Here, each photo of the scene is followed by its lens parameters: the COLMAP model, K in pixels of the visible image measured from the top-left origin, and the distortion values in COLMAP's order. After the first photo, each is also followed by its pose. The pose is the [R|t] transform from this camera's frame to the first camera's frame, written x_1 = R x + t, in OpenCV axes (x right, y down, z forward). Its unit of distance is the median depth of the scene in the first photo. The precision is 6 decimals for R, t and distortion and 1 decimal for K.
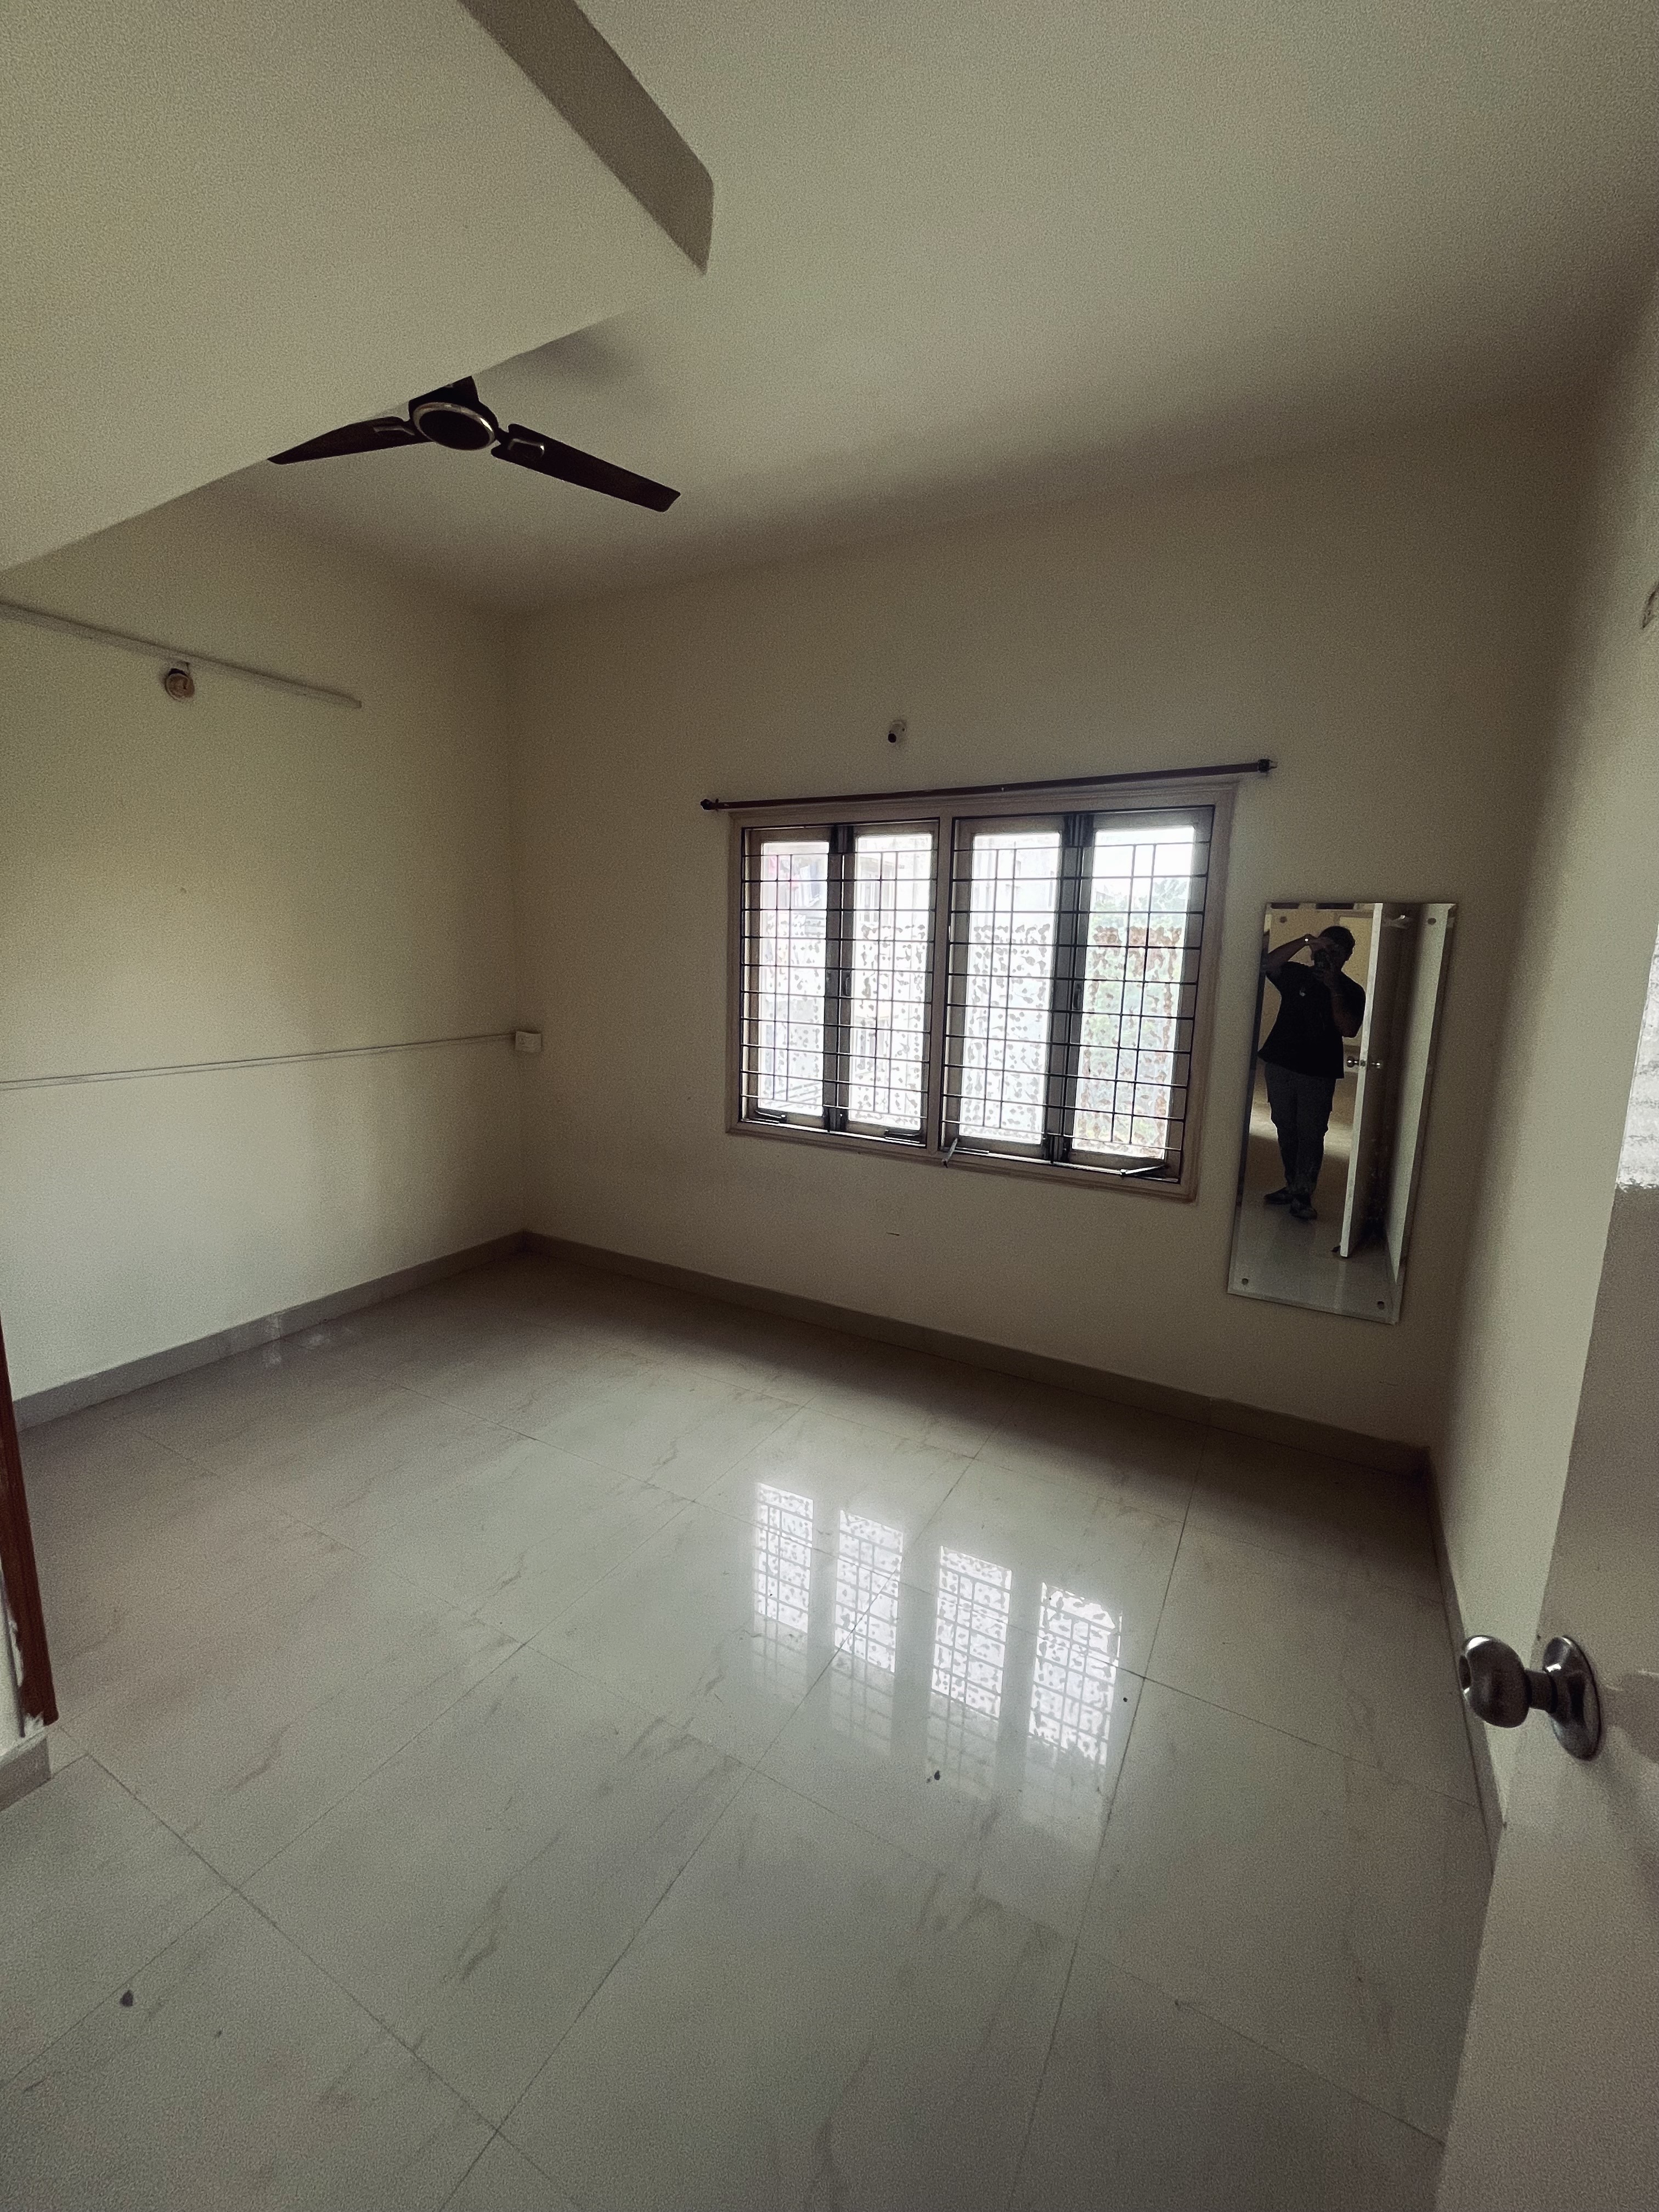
lens RADIAL K [[892.7, 0, 822.2], [0, 892.7, 1095.8], [0, 0, 1]] dist [-0.000365, 0.000027]
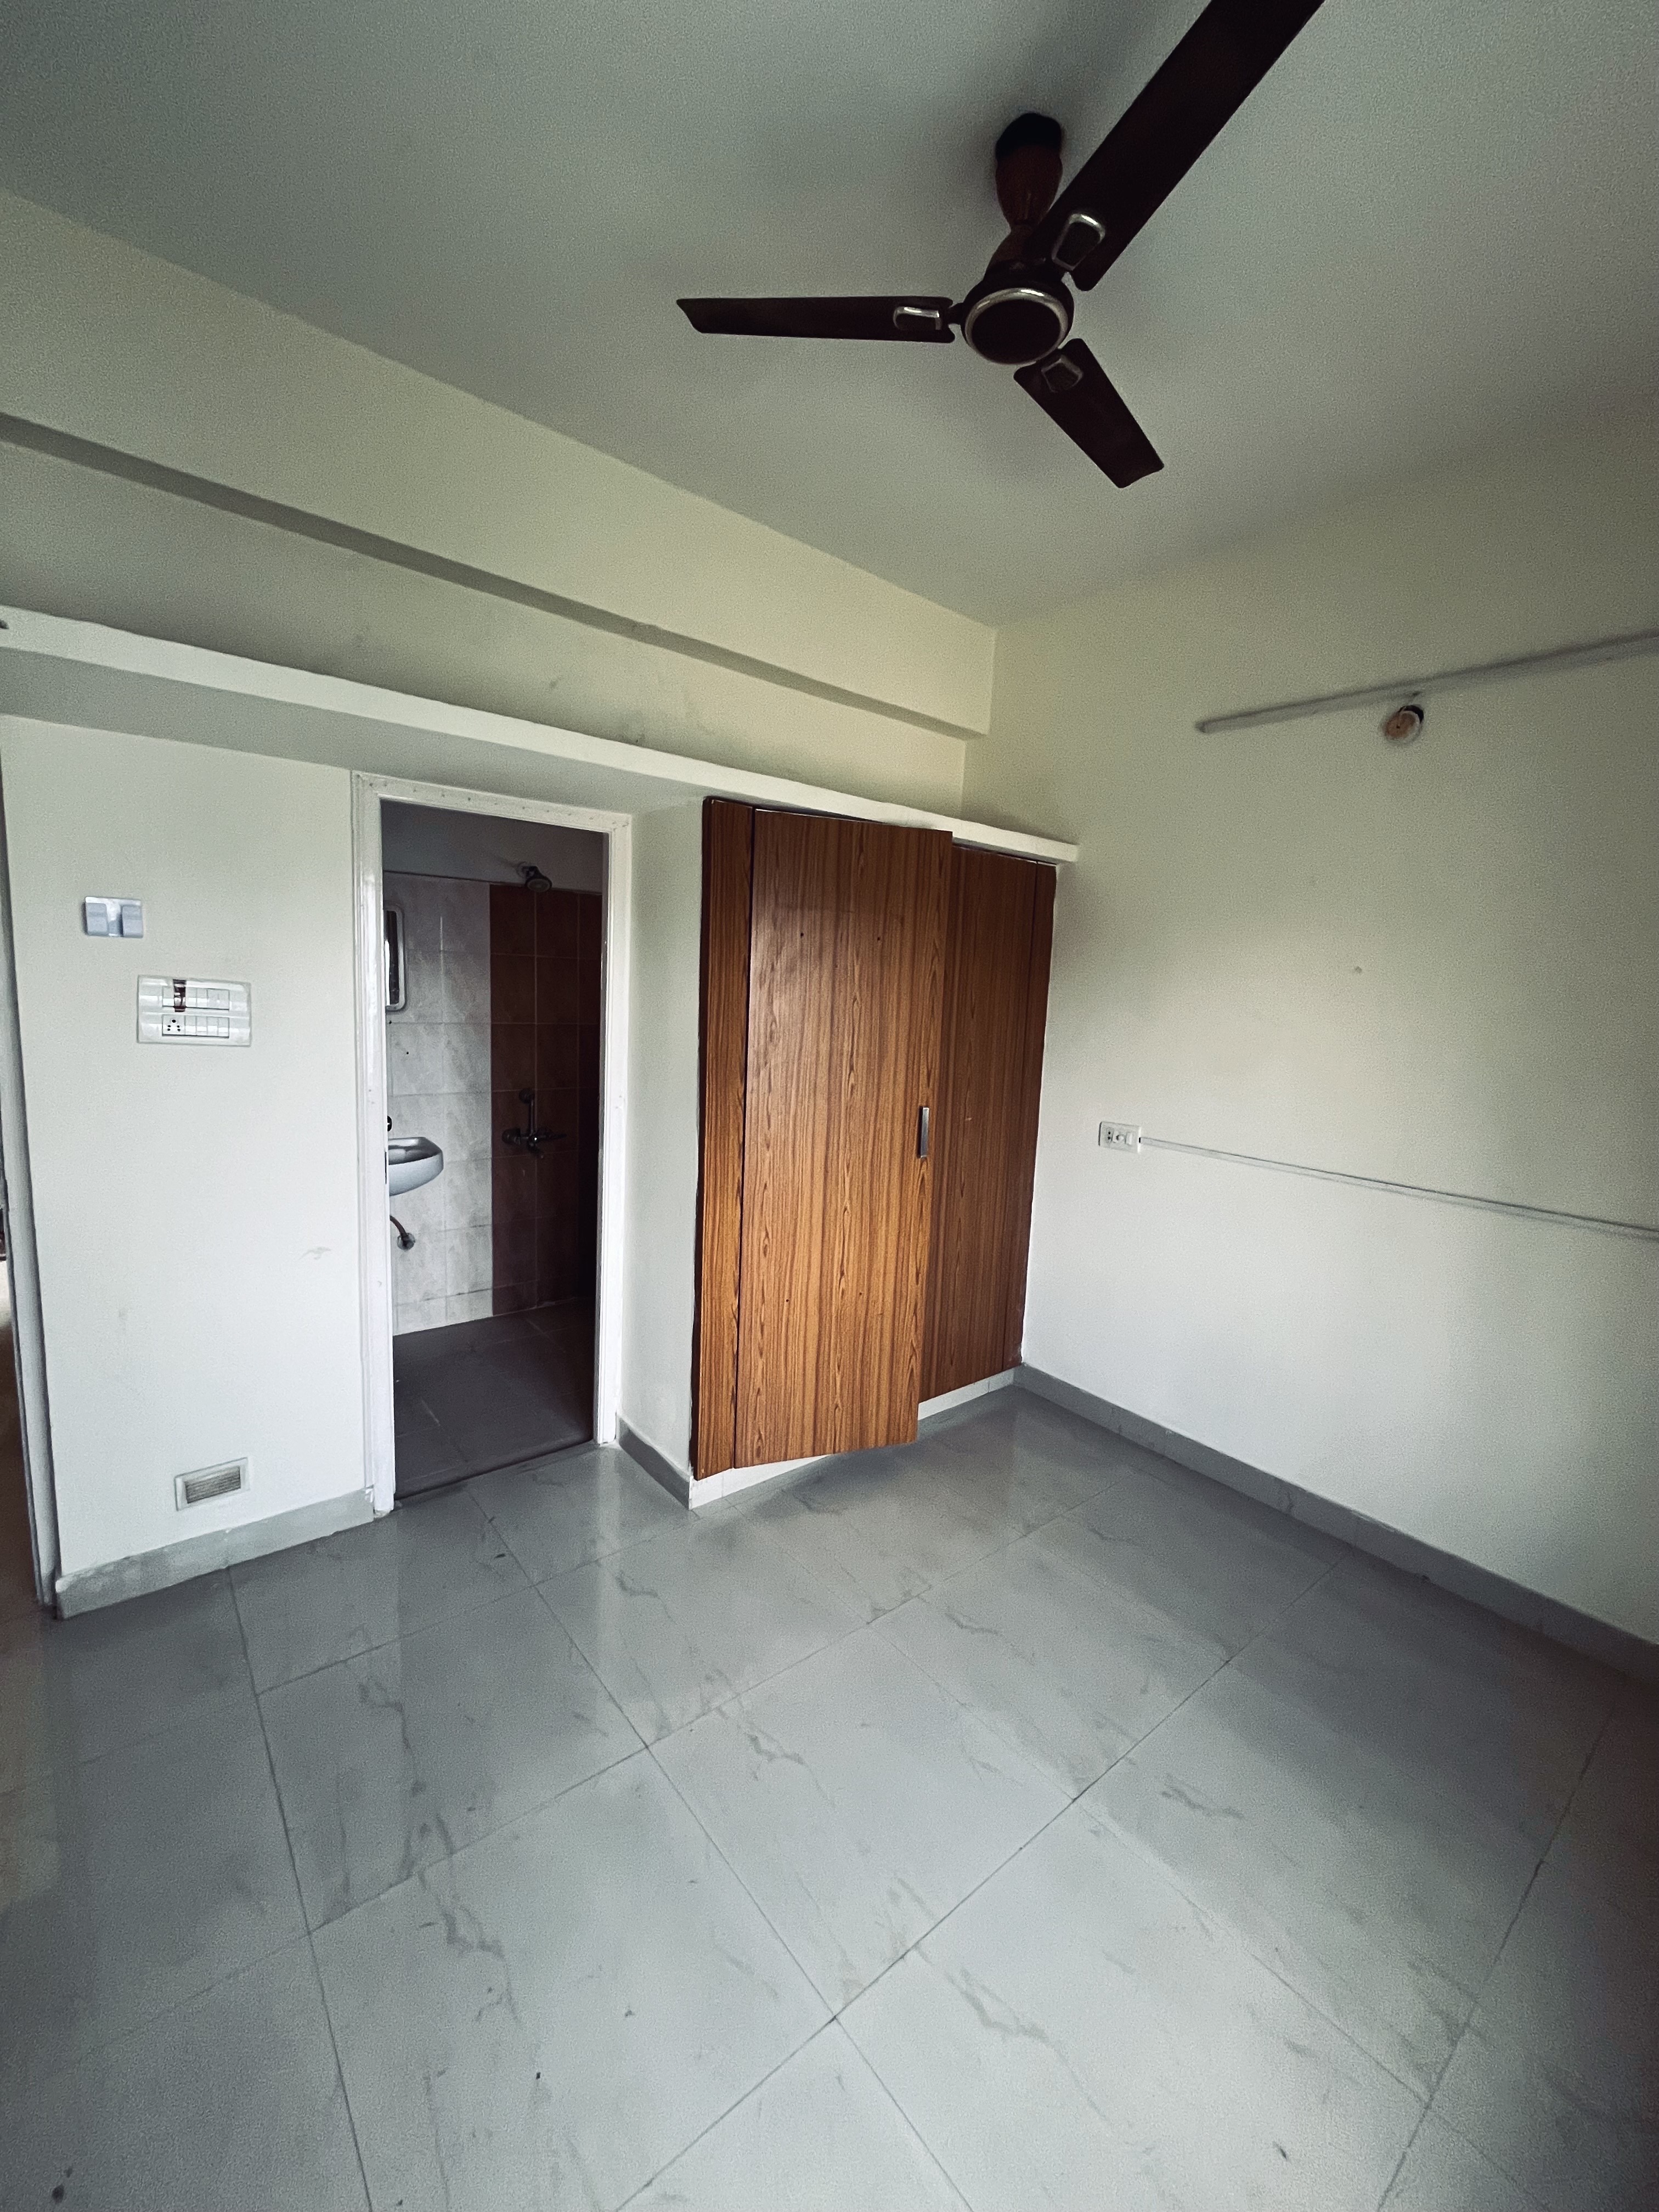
lens RADIAL K [[892.7, 0, 822.2], [0, 892.7, 1095.8], [0, 0, 1]] dist [-0.000365, 0.000027]
pose [[-0.365426, 0.080306, -0.927370, 0.273403], [-0.203970, 0.965151, 0.163951, -0.154335], [0.908218, 0.249067, -0.336311, 0.882068]]
